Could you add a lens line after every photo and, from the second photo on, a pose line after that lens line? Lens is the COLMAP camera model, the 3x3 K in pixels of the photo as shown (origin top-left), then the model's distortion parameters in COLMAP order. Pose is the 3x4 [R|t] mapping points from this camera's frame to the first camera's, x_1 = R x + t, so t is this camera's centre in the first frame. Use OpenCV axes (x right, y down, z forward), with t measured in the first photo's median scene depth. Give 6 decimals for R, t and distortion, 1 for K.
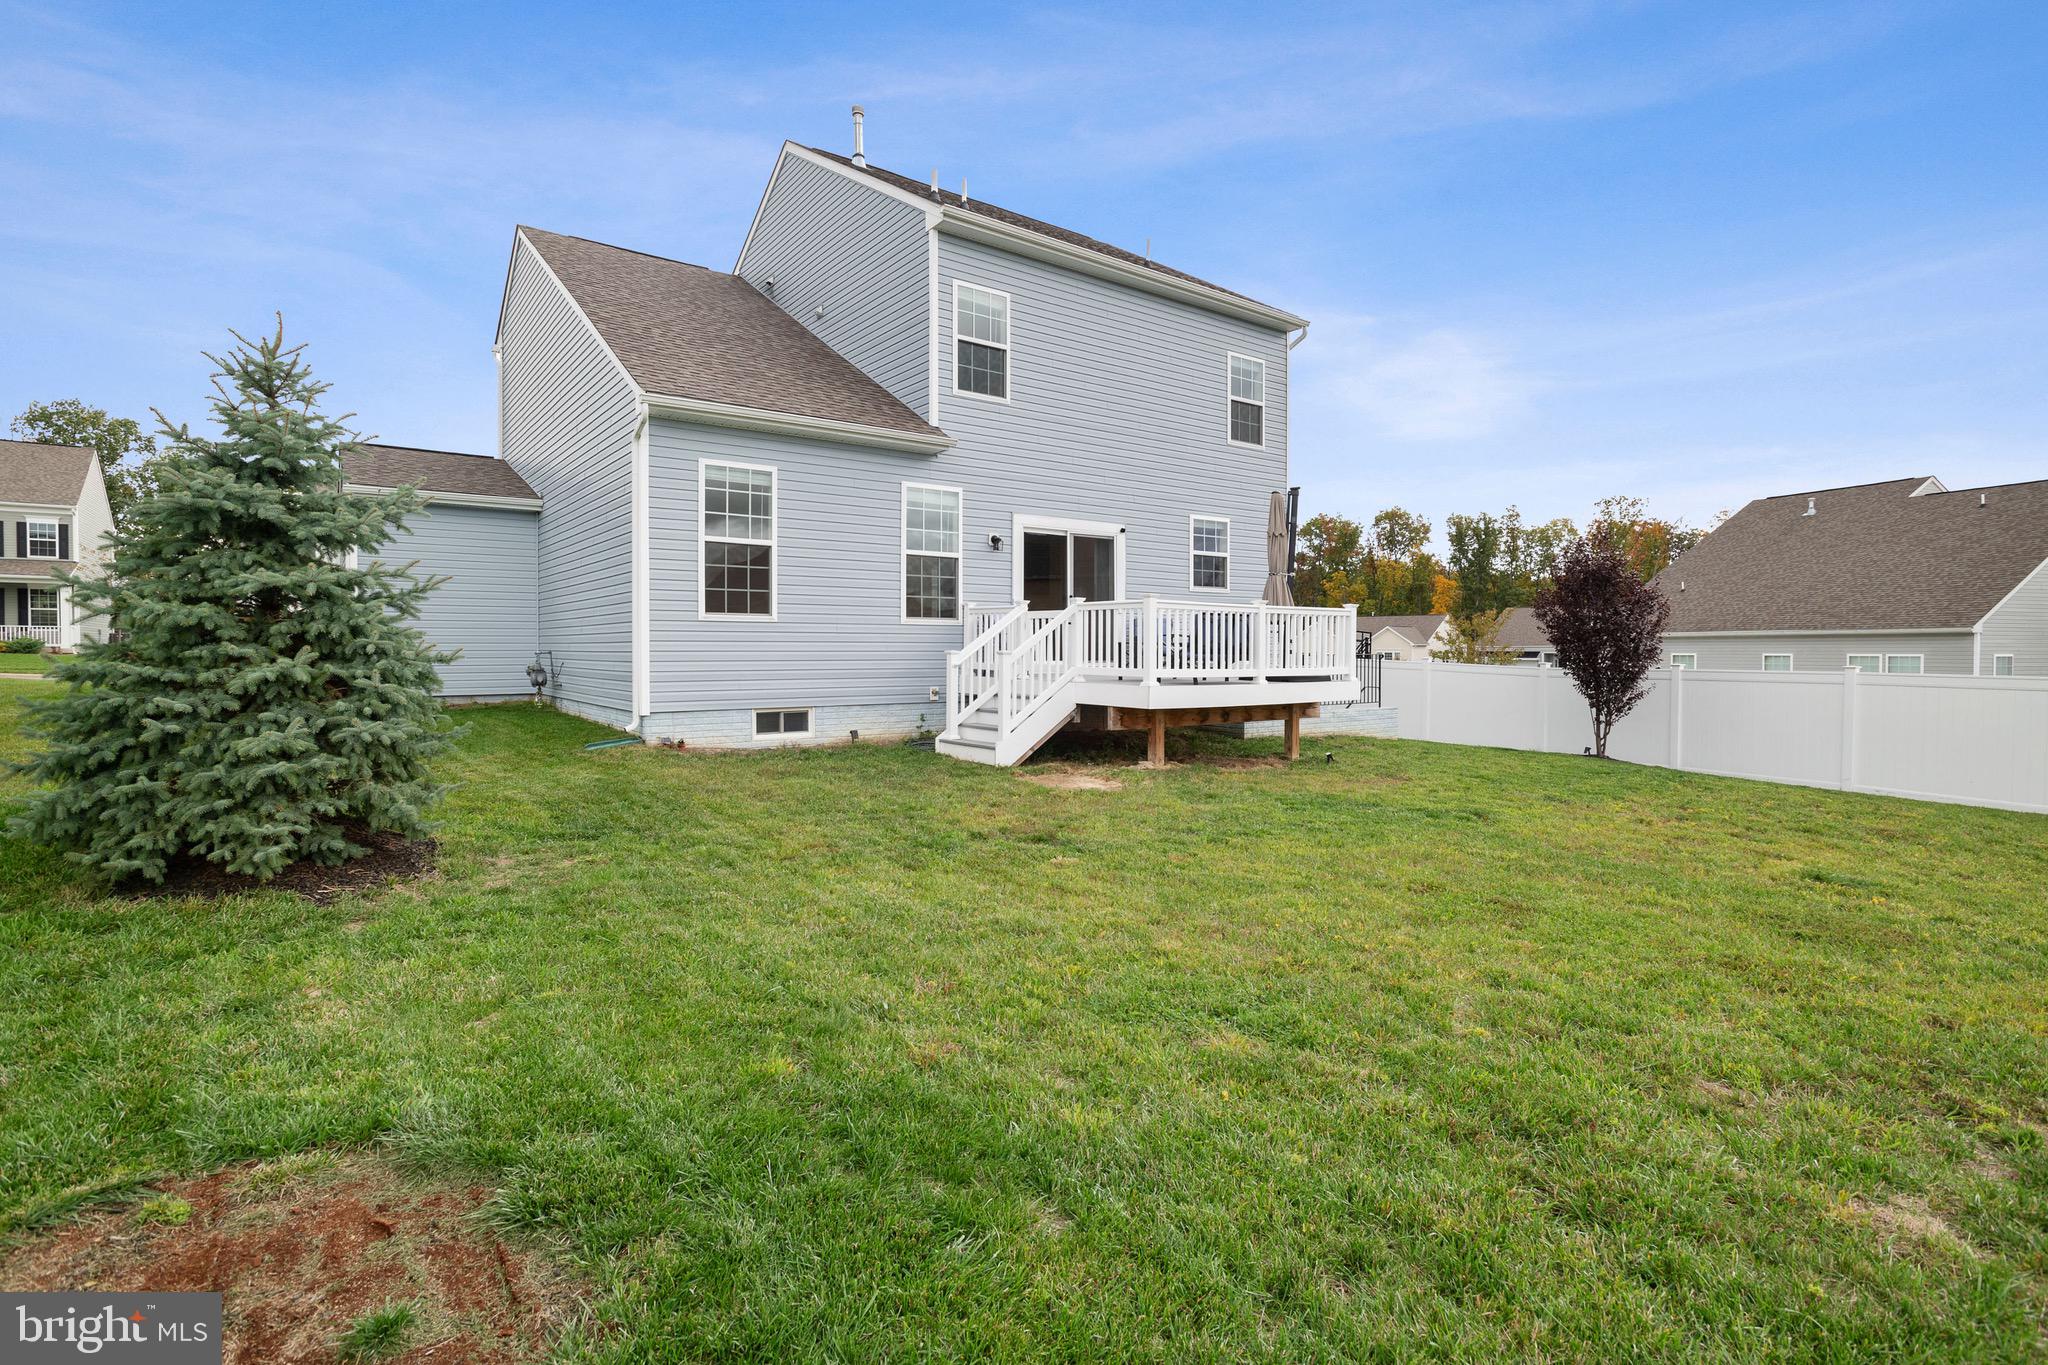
lens RADIAL K [[988.4, 0, 1020.8], [0, 988.4, 672.5], [0, 0, 1]] dist [0.000670, 0.000109]
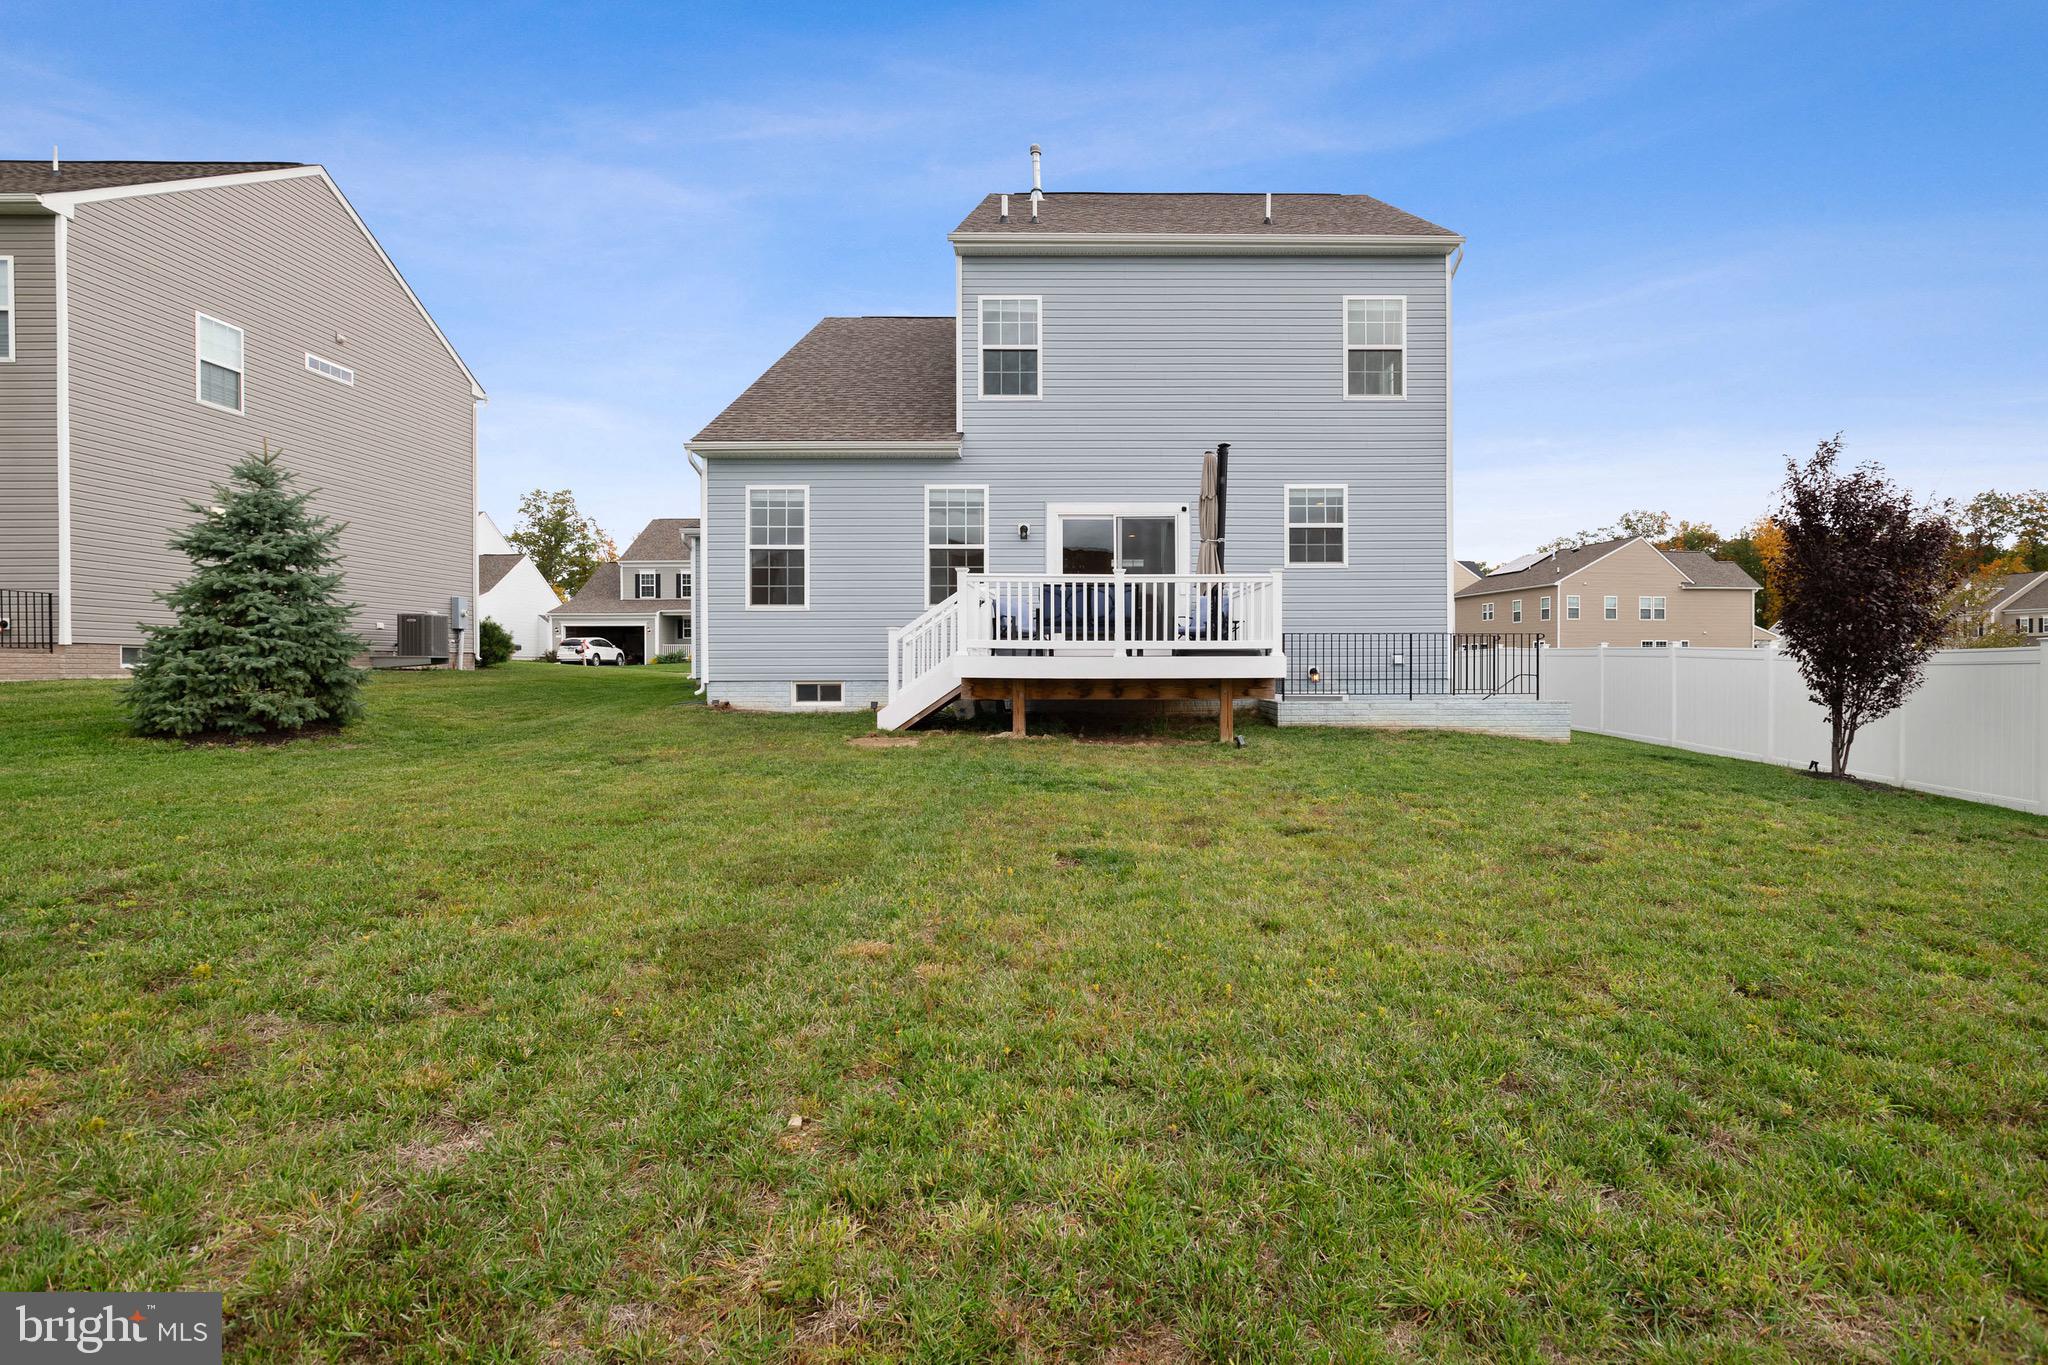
lens RADIAL K [[988.4, 0, 1020.8], [0, 988.4, 672.5], [0, 0, 1]] dist [0.000670, 0.000109]
pose [[0.808635, 0.002162, -0.588307, 0.670212], [-0.011155, 0.999870, -0.011658, 0.036176], [0.588205, 0.015990, 0.808554, 0.157016]]
